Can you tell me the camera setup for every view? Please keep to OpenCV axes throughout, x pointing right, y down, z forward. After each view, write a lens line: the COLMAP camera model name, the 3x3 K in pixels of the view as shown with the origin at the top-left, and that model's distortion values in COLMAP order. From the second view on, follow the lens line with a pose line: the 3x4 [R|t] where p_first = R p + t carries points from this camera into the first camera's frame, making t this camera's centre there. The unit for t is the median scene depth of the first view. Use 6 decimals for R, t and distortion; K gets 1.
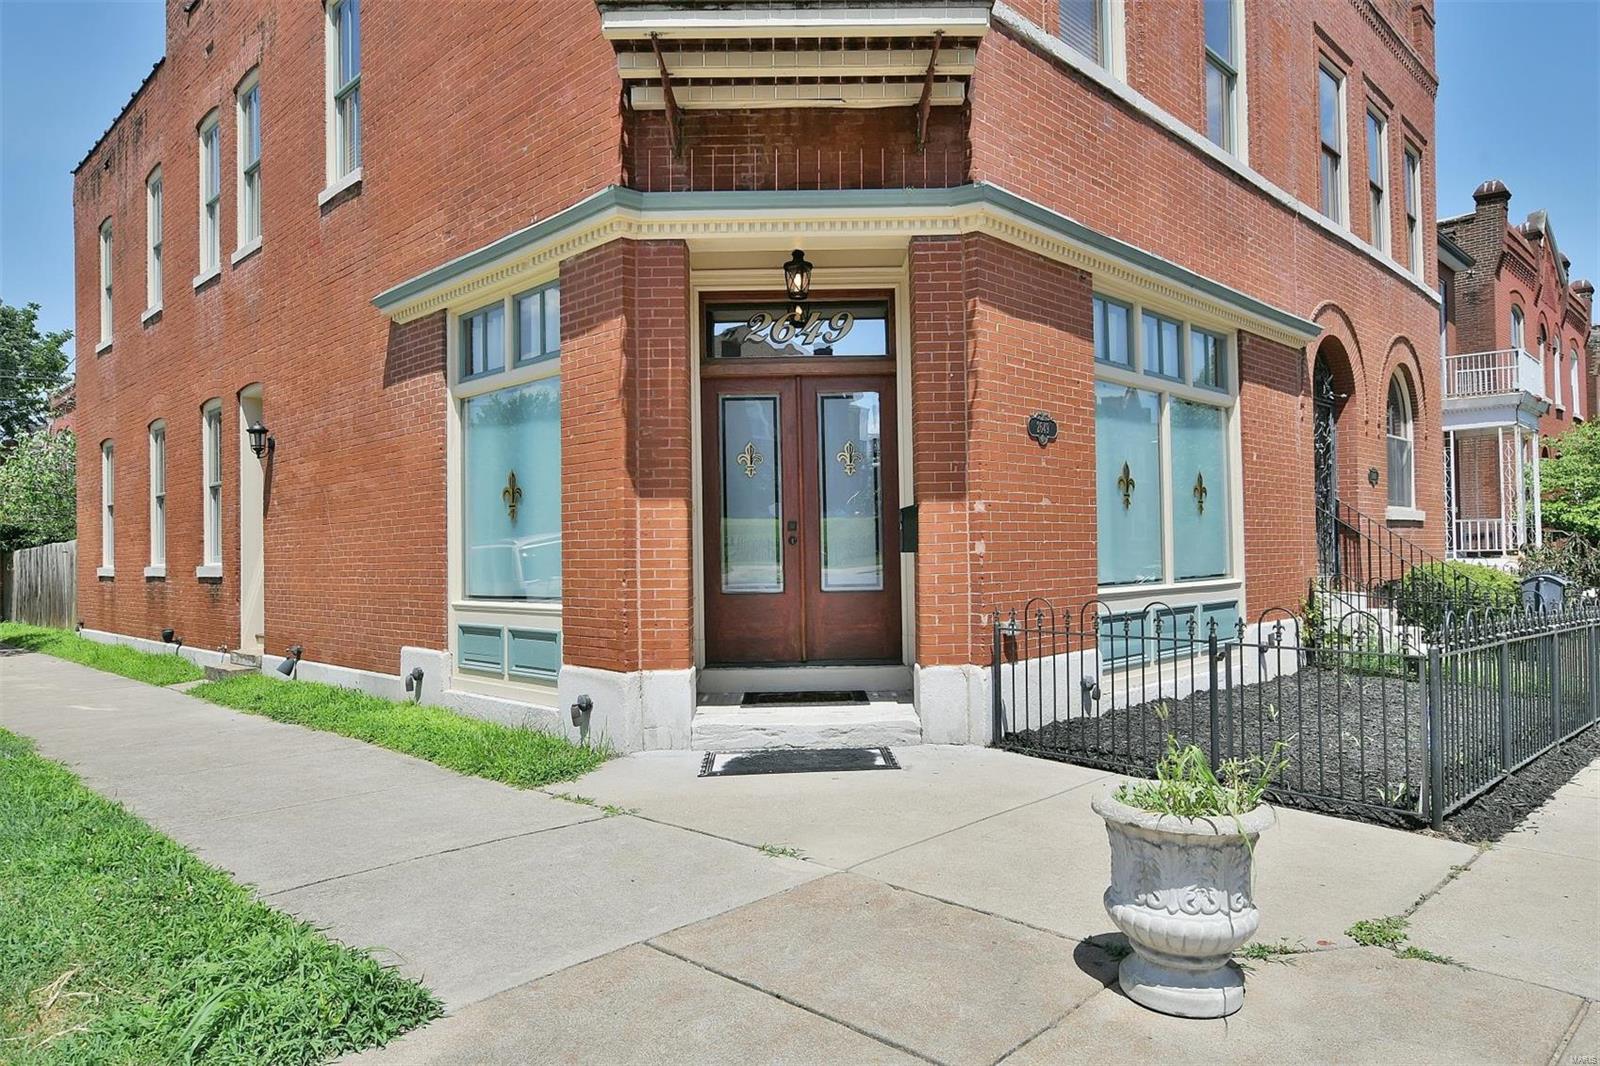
lens RADIAL K [[1017.3, 0, 778.8], [0, 1017.3, 535.5], [0, 0, 1]] dist [-0.002321, -0.000029]
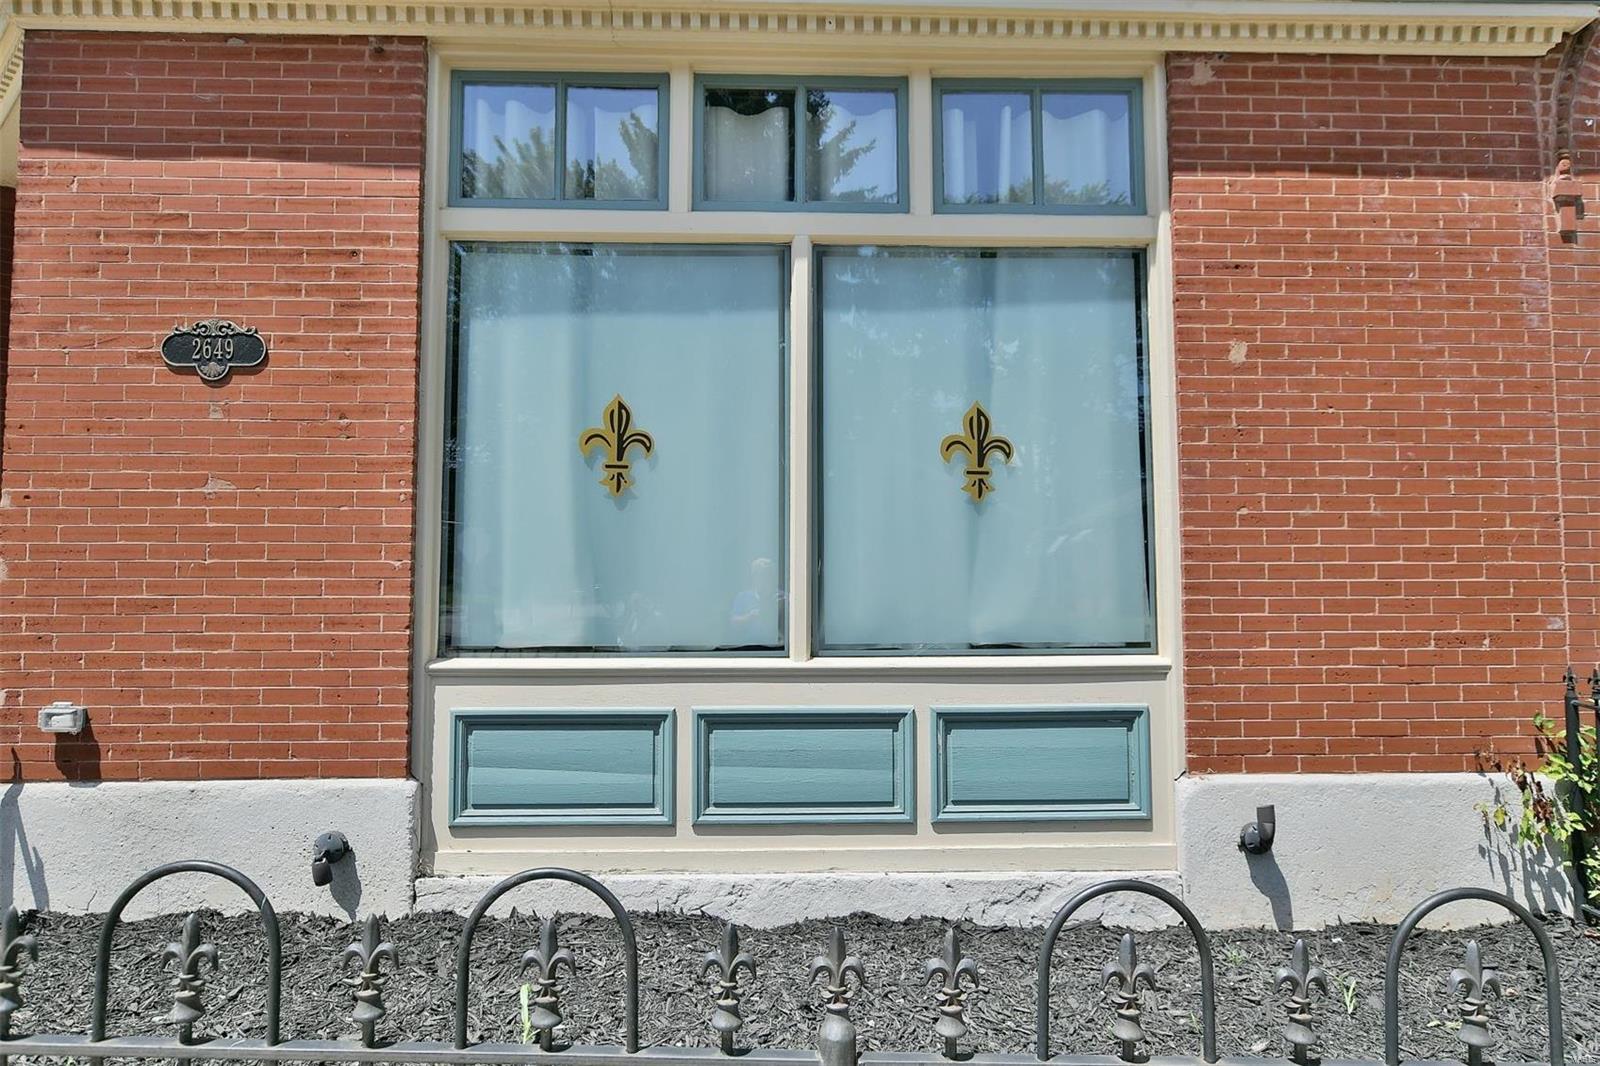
lens RADIAL K [[954.8, 0, 802.3], [0, 954.8, 529.8], [0, 0, 1]] dist [-0.016217, 0.013191]
pose [[0.732878, -0.029920, -0.679702, 0.729239], [0.001741, 0.999112, -0.042104, 0.009496], [0.680358, 0.029674, 0.732279, 0.750860]]
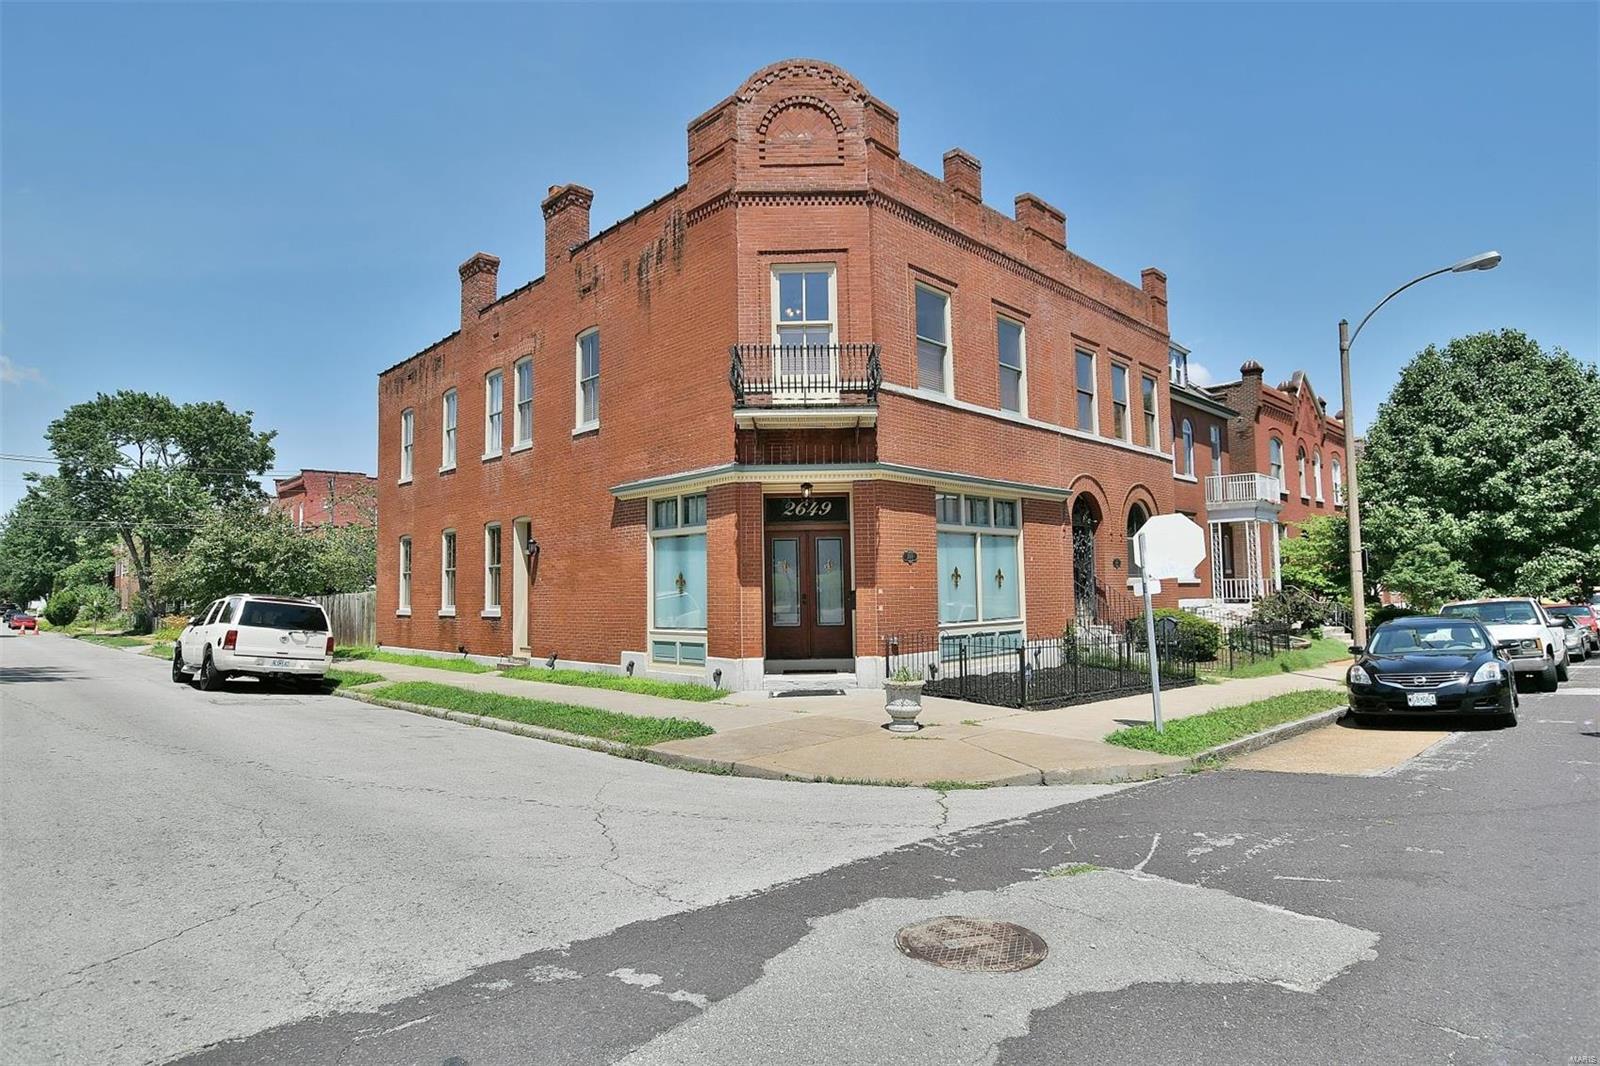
lens RADIAL K [[869.6, 0, 791.7], [0, 869.6, 530.5], [0, 0, 1]] dist [-0.012590, 0.000670]
pose [[0.999998, 0.000608, -0.001812, -0.011171], [-0.000699, 0.998717, -0.050628, -0.056443], [0.001779, 0.050630, 0.998716, -0.907980]]
